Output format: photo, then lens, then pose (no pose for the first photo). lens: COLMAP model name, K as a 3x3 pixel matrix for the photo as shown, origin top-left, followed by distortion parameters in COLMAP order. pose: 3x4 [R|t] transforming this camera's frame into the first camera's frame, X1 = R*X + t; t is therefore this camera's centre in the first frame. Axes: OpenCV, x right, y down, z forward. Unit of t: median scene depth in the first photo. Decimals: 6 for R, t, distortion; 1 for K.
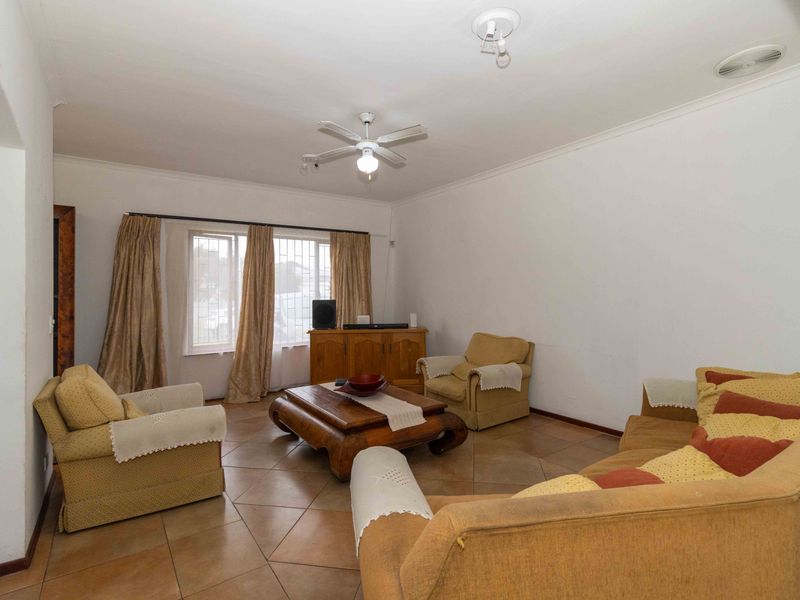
lens RADIAL K [[412.4, 0, 406.8], [0, 412.4, 290.1], [0, 0, 1]] dist [0.002954, 0.000725]
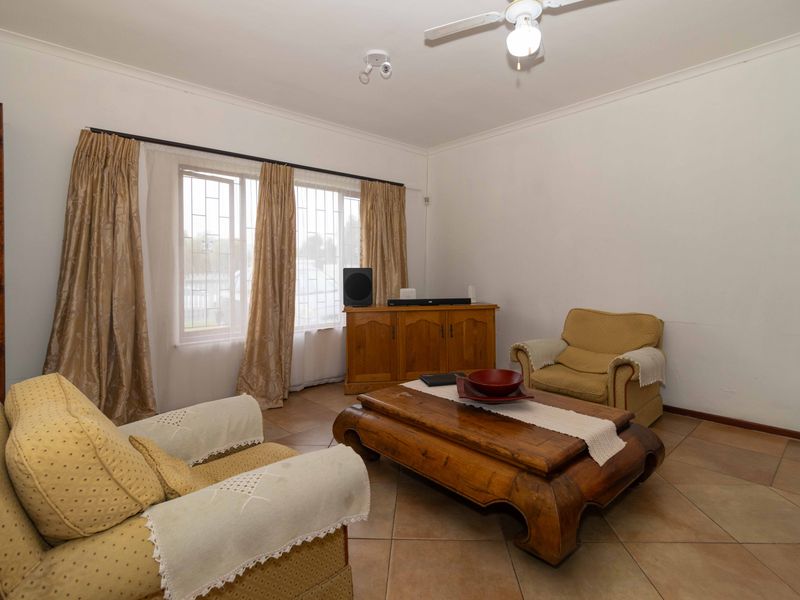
lens RADIAL K [[418.5, 0, 403.6], [0, 418.5, 275.8], [0, 0, 1]] dist [0.002743, -0.000369]
pose [[0.992305, -0.000109, 0.123821, -0.253811], [-0.001492, 0.999916, 0.012839, 0.033531], [-0.123812, -0.012925, 0.992221, 0.269607]]
